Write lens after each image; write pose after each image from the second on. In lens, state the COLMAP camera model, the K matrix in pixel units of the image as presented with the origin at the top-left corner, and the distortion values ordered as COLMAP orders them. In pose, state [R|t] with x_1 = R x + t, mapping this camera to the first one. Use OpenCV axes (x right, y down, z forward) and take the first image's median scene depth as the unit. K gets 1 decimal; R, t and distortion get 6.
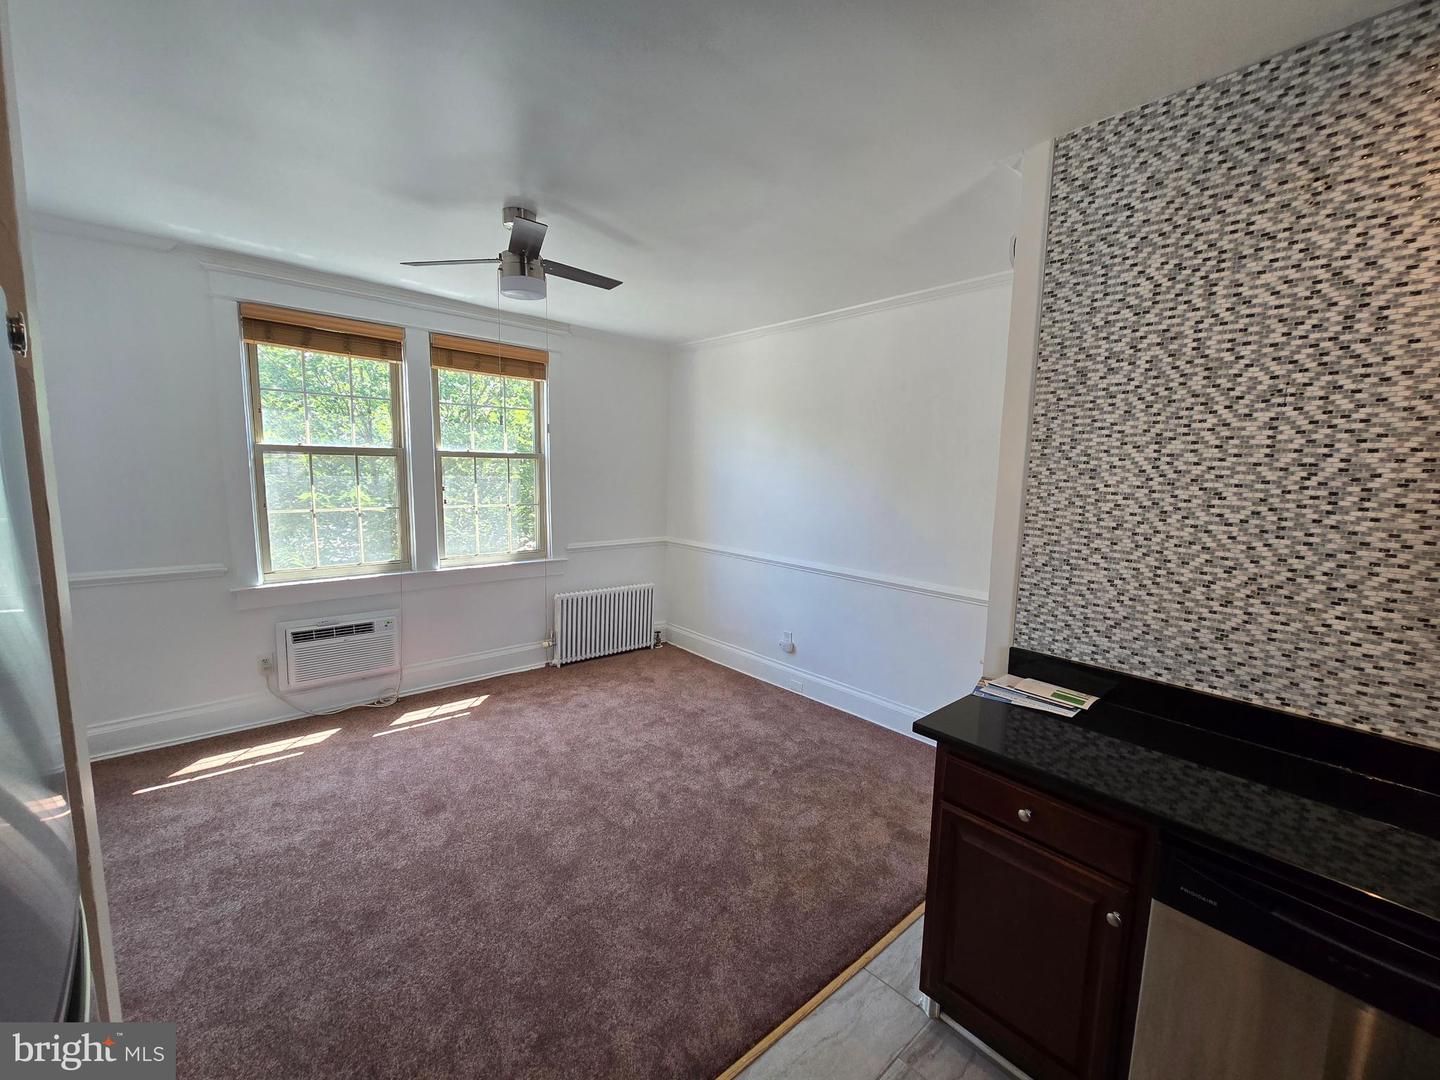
lens RADIAL K [[590.8, 0, 729.1], [0, 590.8, 539.7], [0, 0, 1]] dist [-0.009744, 0.003830]
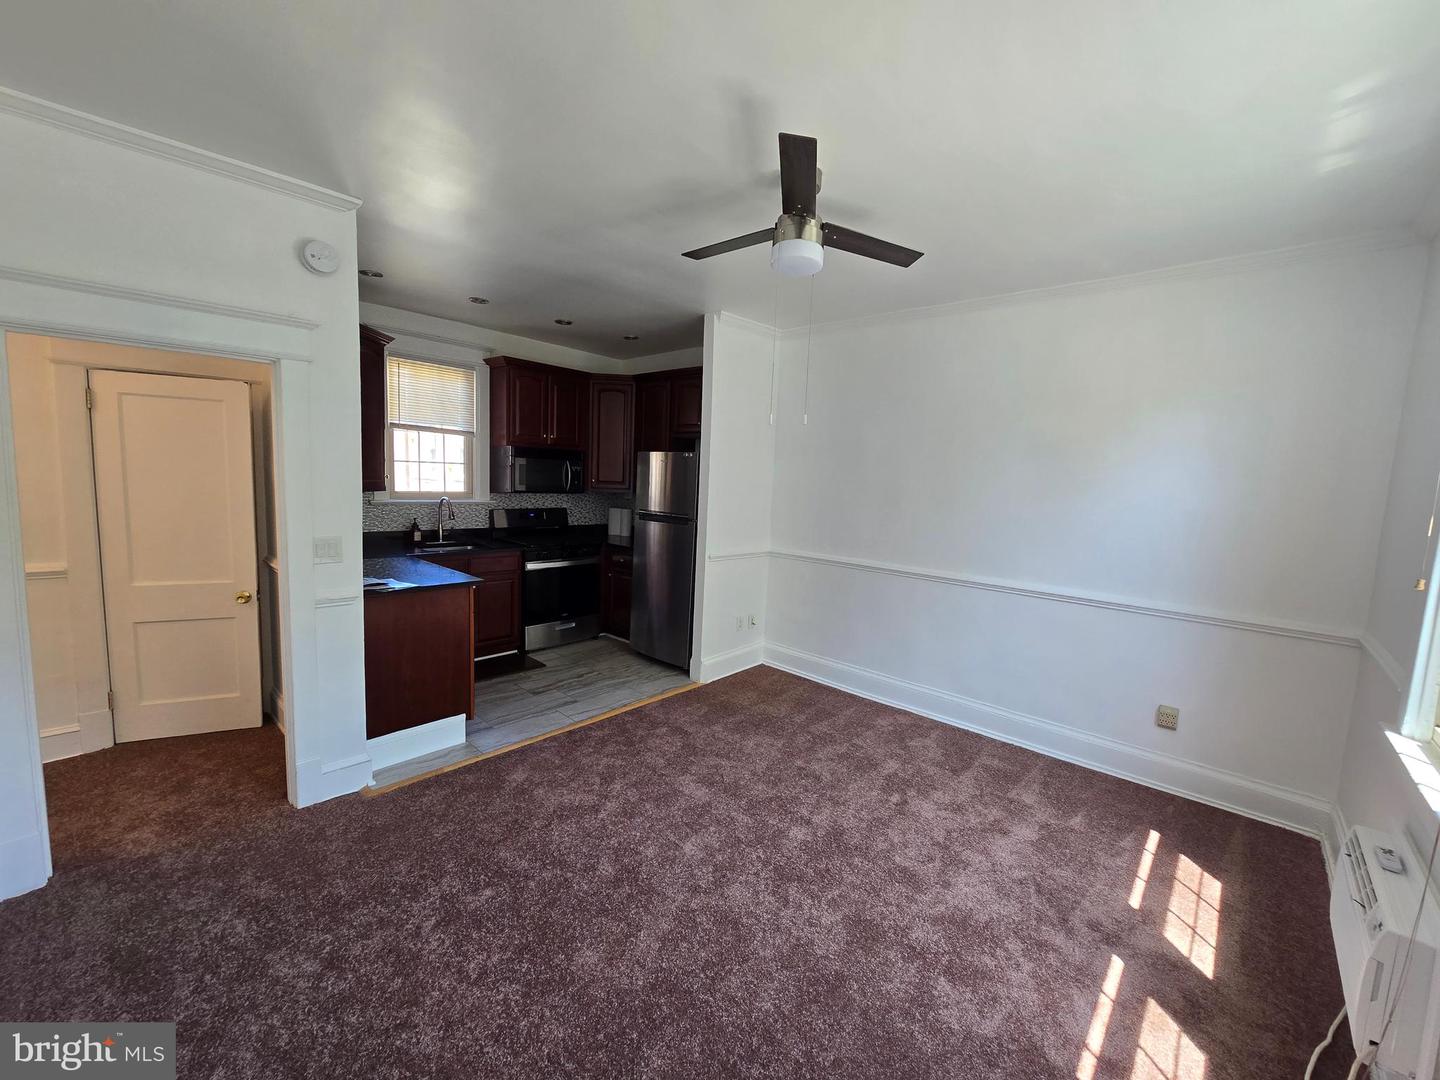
lens RADIAL K [[590.8, 0, 728.9], [0, 590.8, 542.8], [0, 0, 1]] dist [-0.009744, 0.003830]
pose [[-0.992123, -0.058549, -0.110740, -0.129977], [-0.082426, 0.970827, 0.225171, -0.154788], [0.094326, 0.232525, -0.968006, 1.376870]]
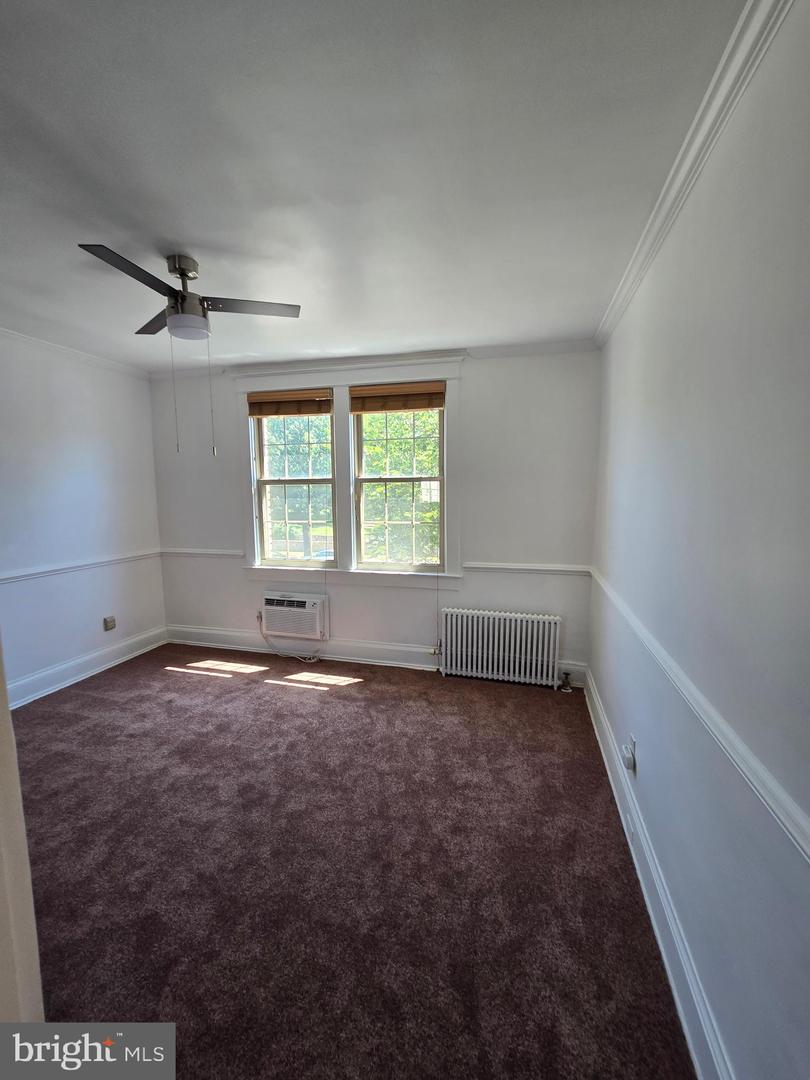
lens RADIAL K [[443.1, 0, 398.6], [0, 443.1, 546.1], [0, 0, 1]] dist [-0.009744, 0.003830]
pose [[0.541388, 0.072948, -0.837603, 0.428204], [-0.082554, 0.996027, 0.033387, -0.050468], [0.836710, 0.051073, 0.545259, 0.645405]]
